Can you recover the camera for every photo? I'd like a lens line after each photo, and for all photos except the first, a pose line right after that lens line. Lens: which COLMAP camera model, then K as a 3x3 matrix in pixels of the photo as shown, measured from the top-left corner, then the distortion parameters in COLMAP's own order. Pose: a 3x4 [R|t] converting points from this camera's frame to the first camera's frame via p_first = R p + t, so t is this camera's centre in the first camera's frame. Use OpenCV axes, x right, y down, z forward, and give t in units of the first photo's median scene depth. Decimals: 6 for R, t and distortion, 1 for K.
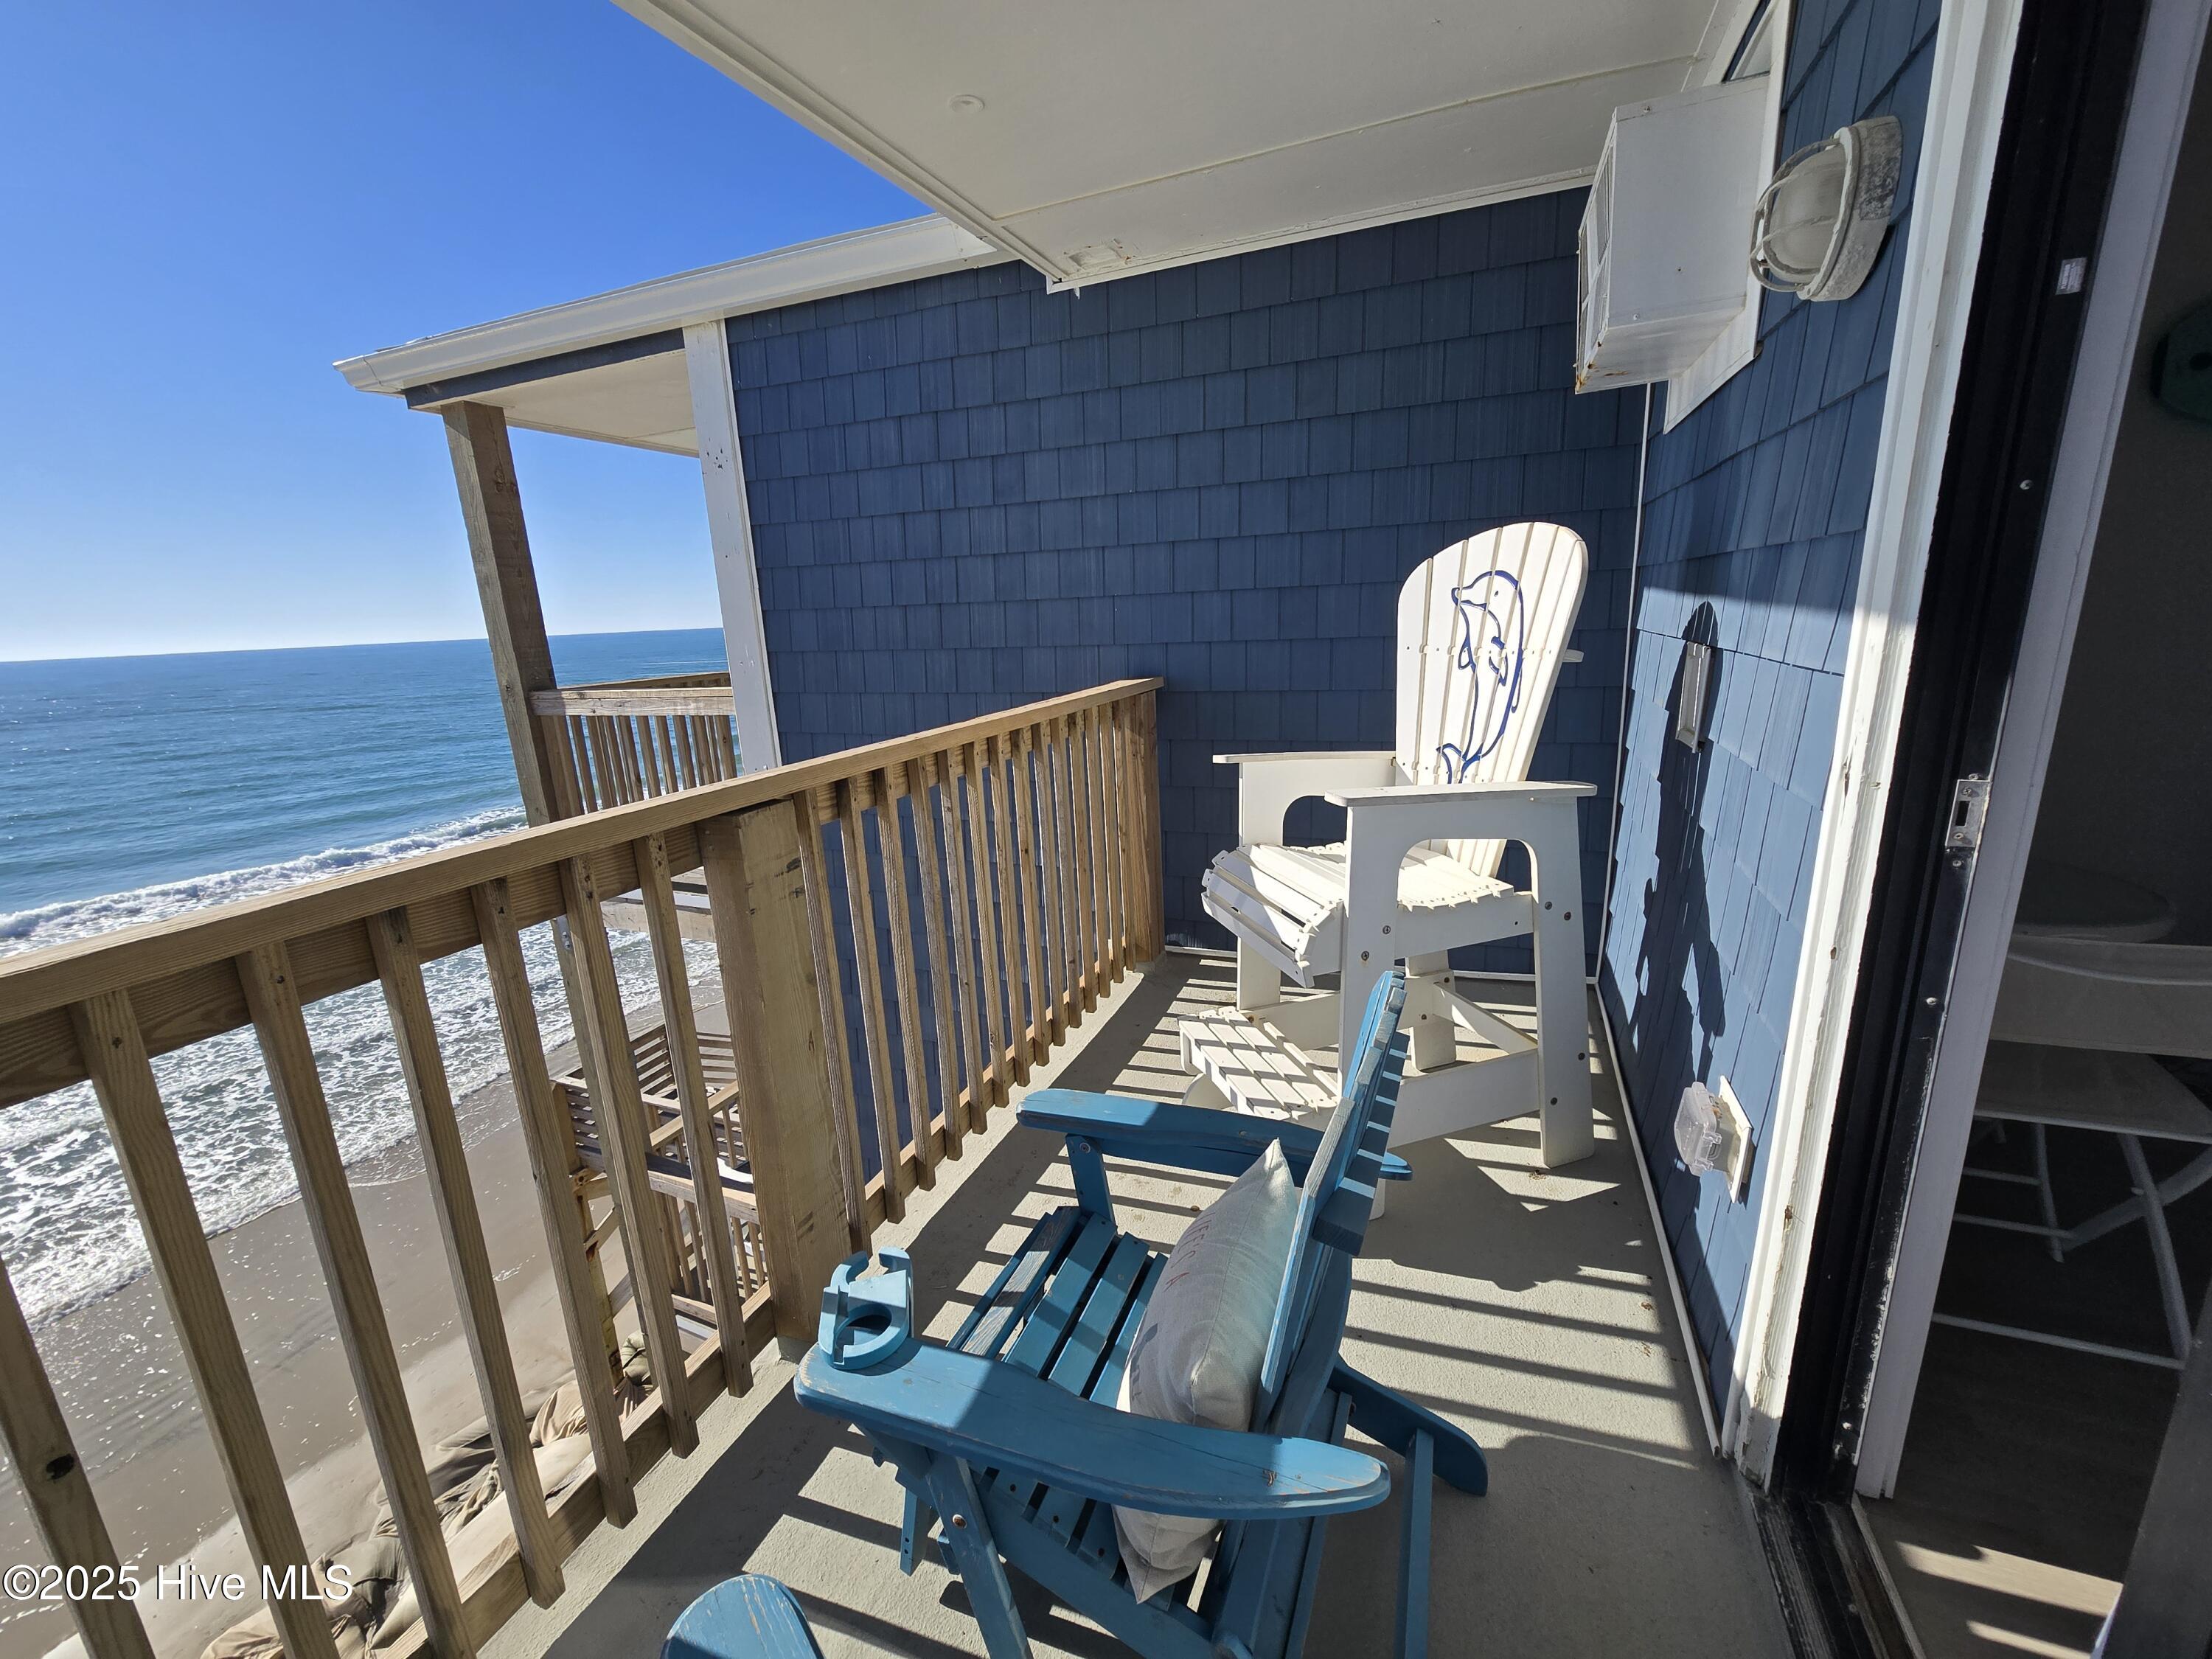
lens RADIAL K [[906.0, 0, 1127.3], [0, 906.0, 810.1], [0, 0, 1]] dist [-0.011381, 0.002900]
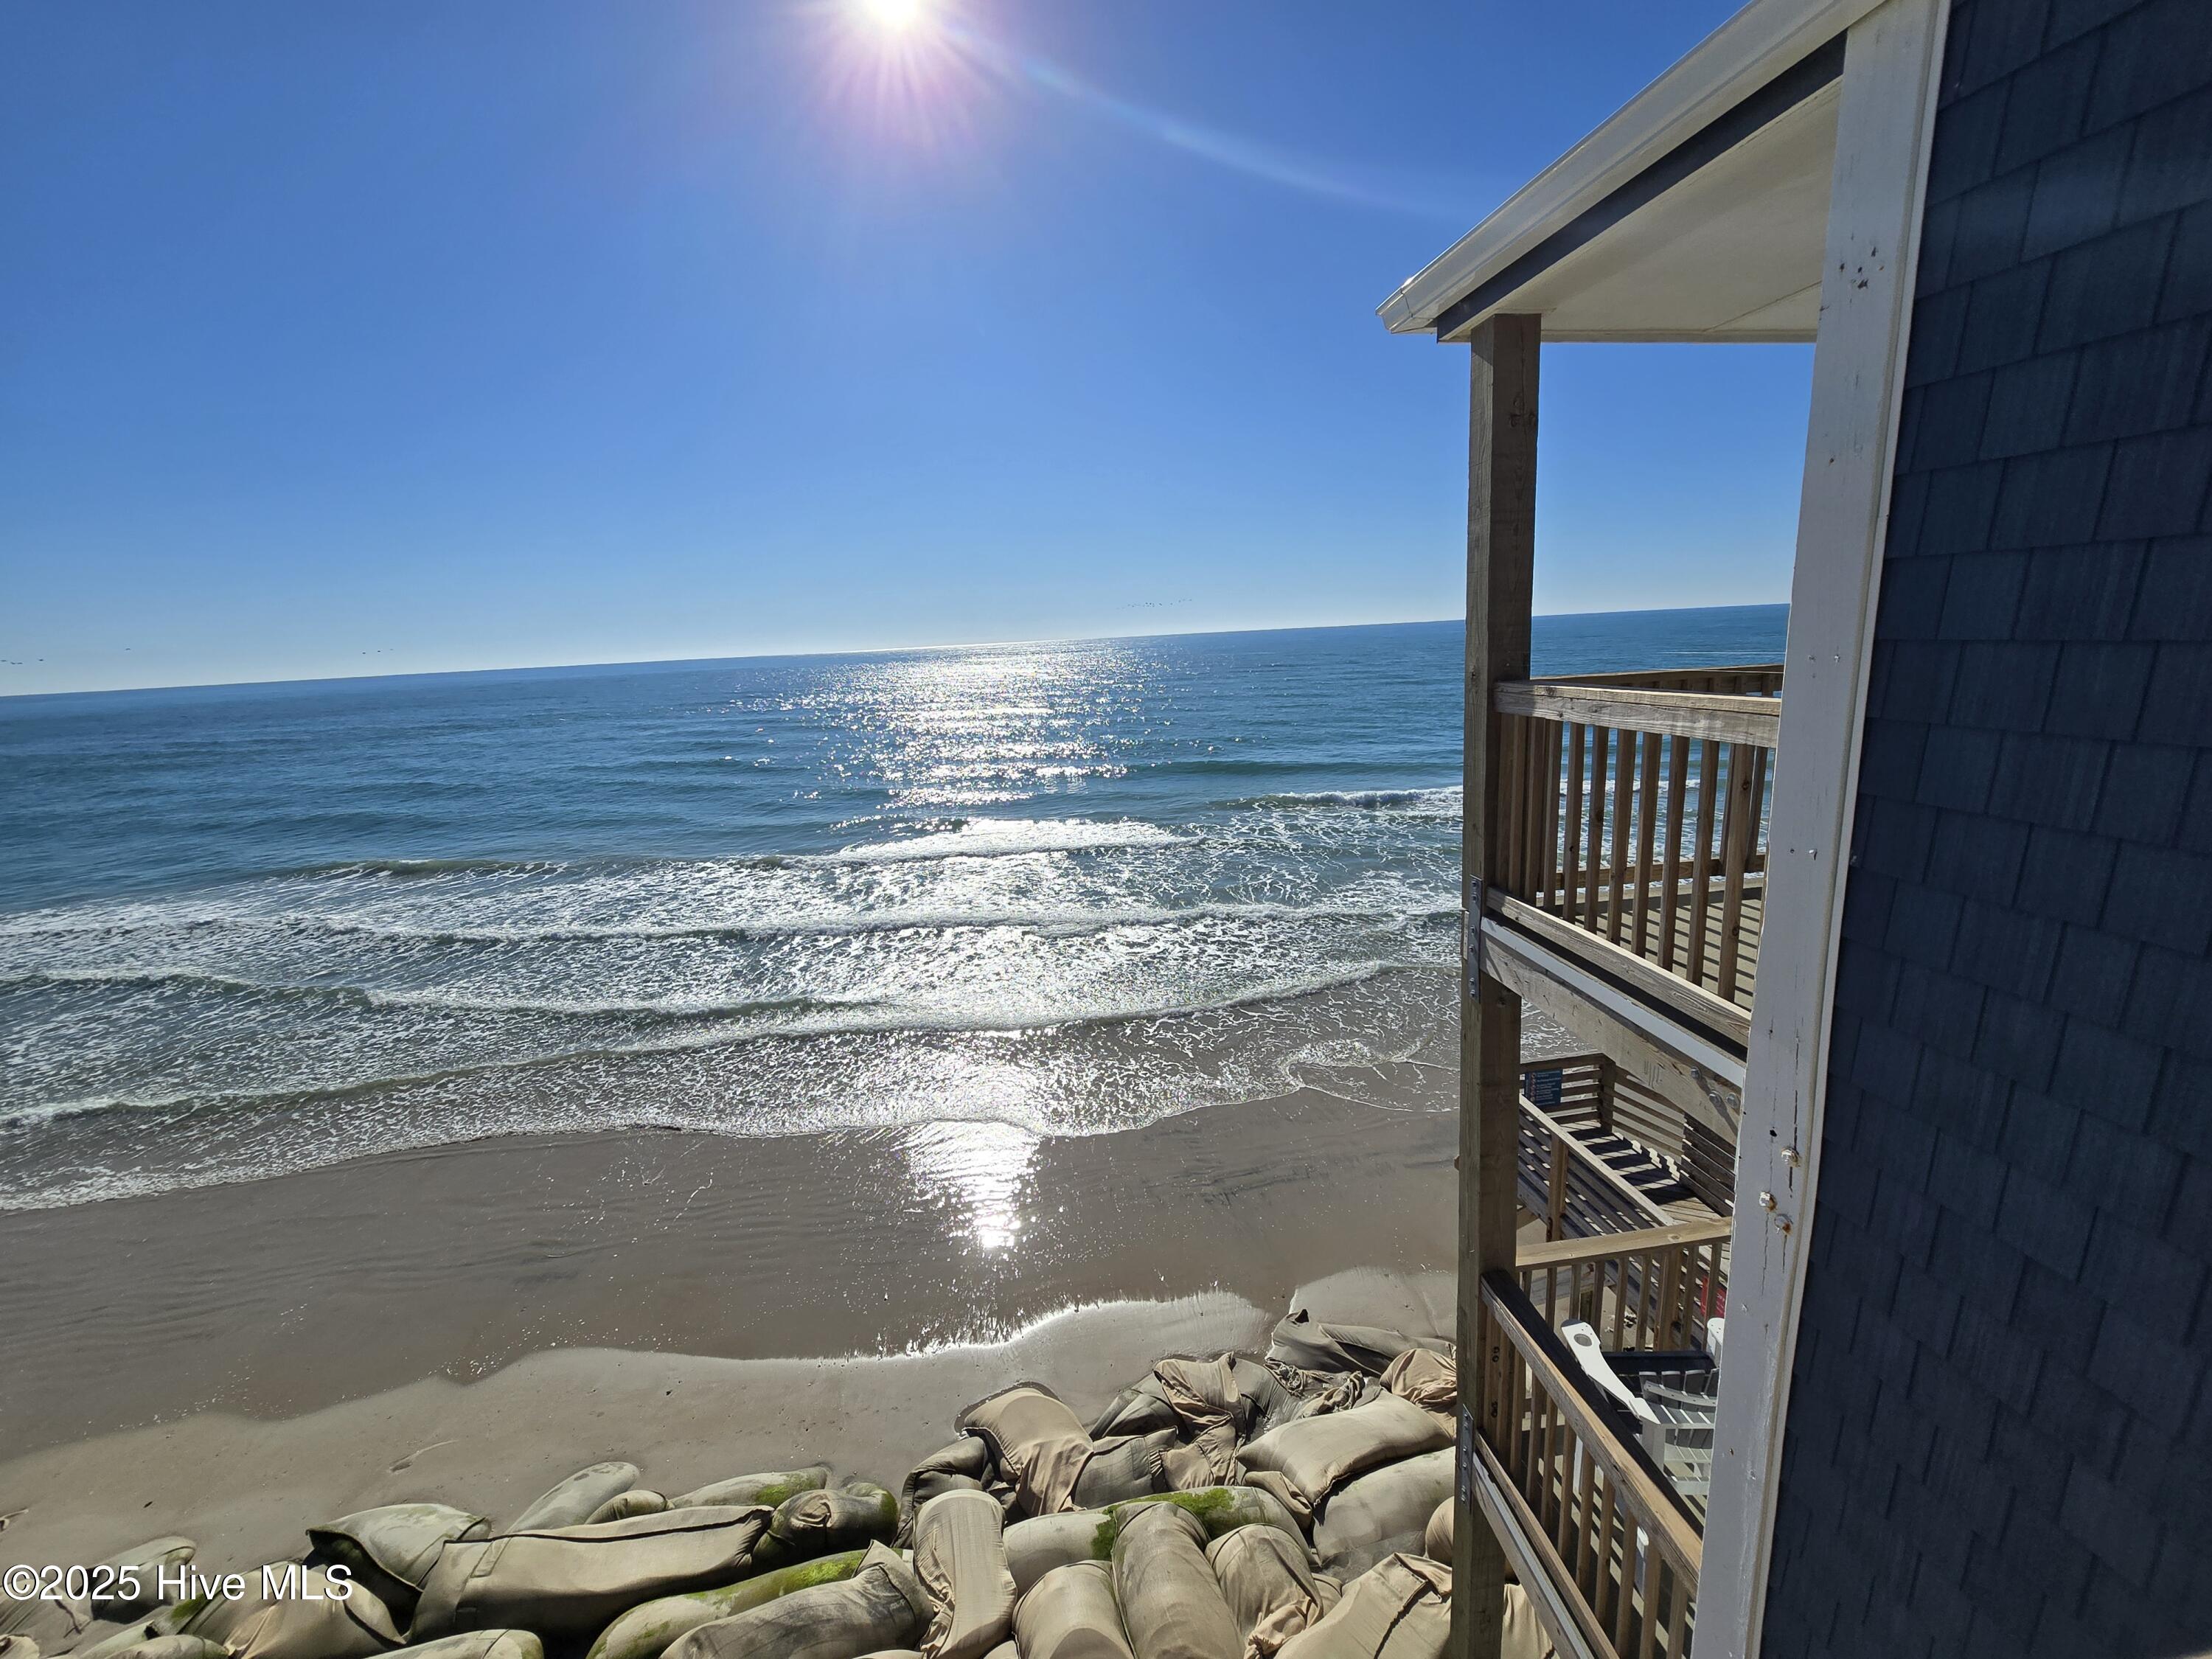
lens RADIAL K [[906.0, 0, 1102.8], [0, 906.0, 820.5], [0, 0, 1]] dist [-0.011381, 0.002900]
pose [[0.495398, 0.189906, -0.847653, -0.134243], [-0.171338, 0.978002, 0.118973, -0.047265], [0.851601, 0.086296, 0.517039, 0.302223]]
